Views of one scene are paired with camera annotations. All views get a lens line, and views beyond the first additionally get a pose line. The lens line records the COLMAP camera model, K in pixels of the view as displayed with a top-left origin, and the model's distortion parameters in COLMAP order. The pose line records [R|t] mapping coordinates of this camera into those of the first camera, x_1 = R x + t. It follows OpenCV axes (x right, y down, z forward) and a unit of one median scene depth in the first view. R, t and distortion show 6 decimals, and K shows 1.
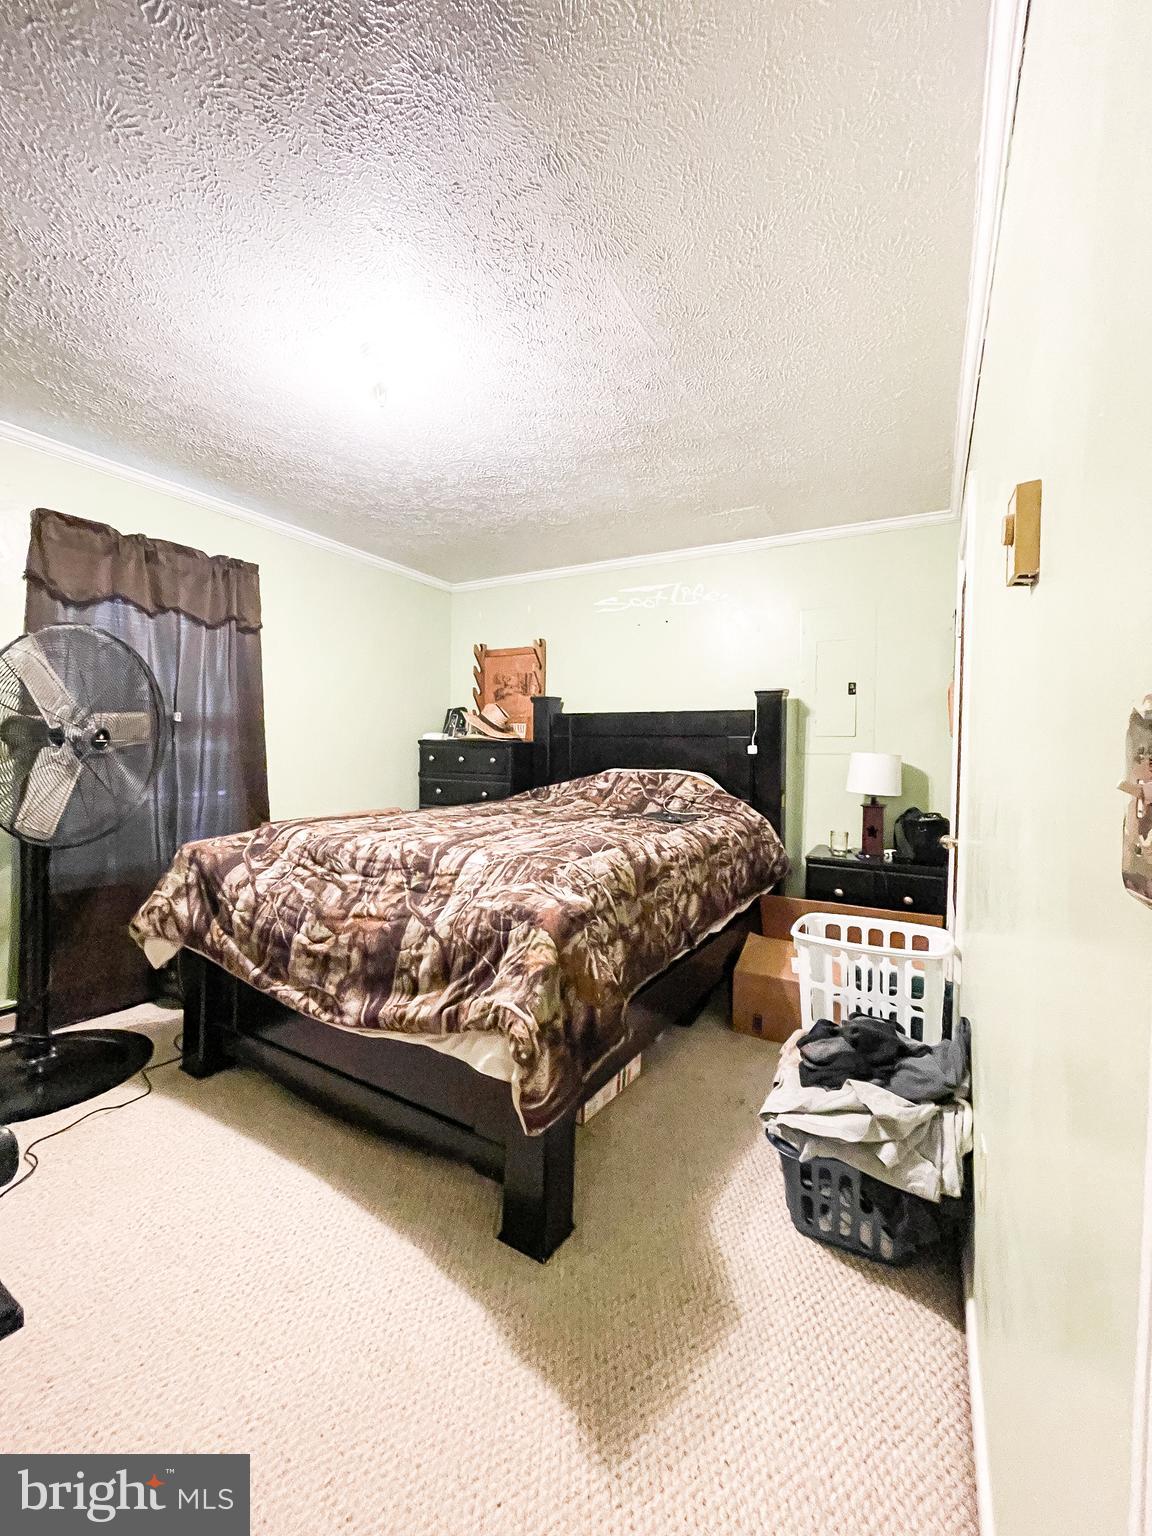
lens RADIAL K [[618.4, 0, 582.2], [0, 618.4, 759.1], [0, 0, 1]] dist [-0.010308, 0.002219]
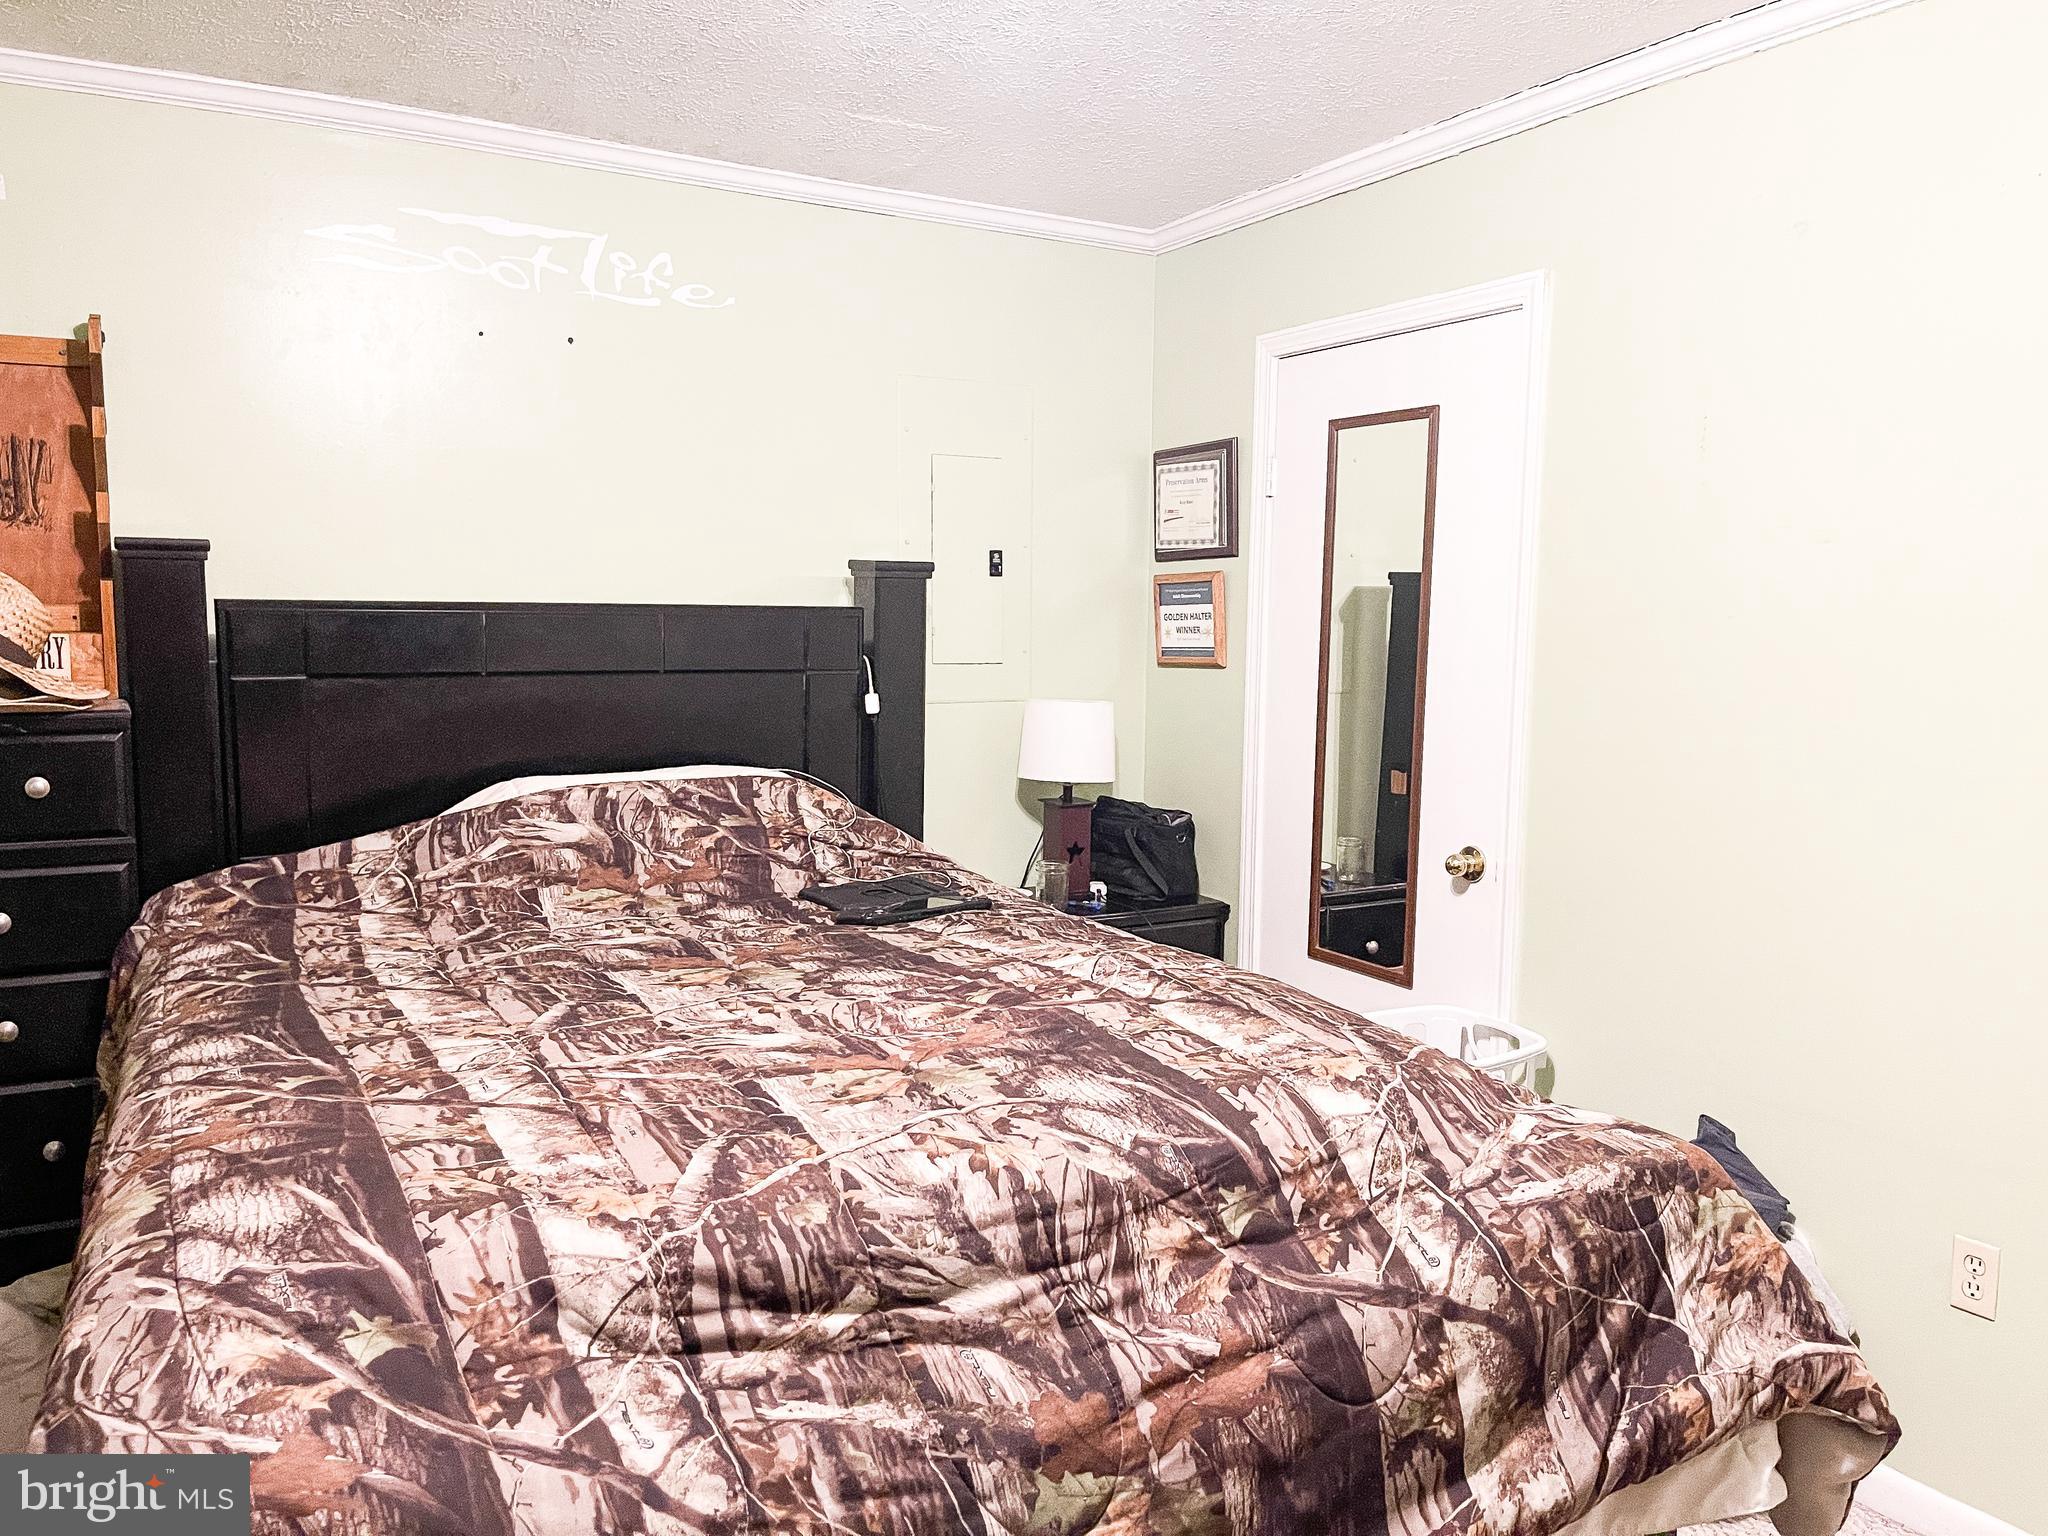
lens RADIAL K [[1533.7, 0, 1026.4], [0, 1533.7, 773.4], [0, 0, 1]] dist [0.065444, -0.083553]
pose [[0.506249, -0.101508, 0.856392, -1.043931], [0.010365, 0.993693, 0.111654, -0.151275], [-0.862325, -0.047648, 0.504109, 0.660213]]
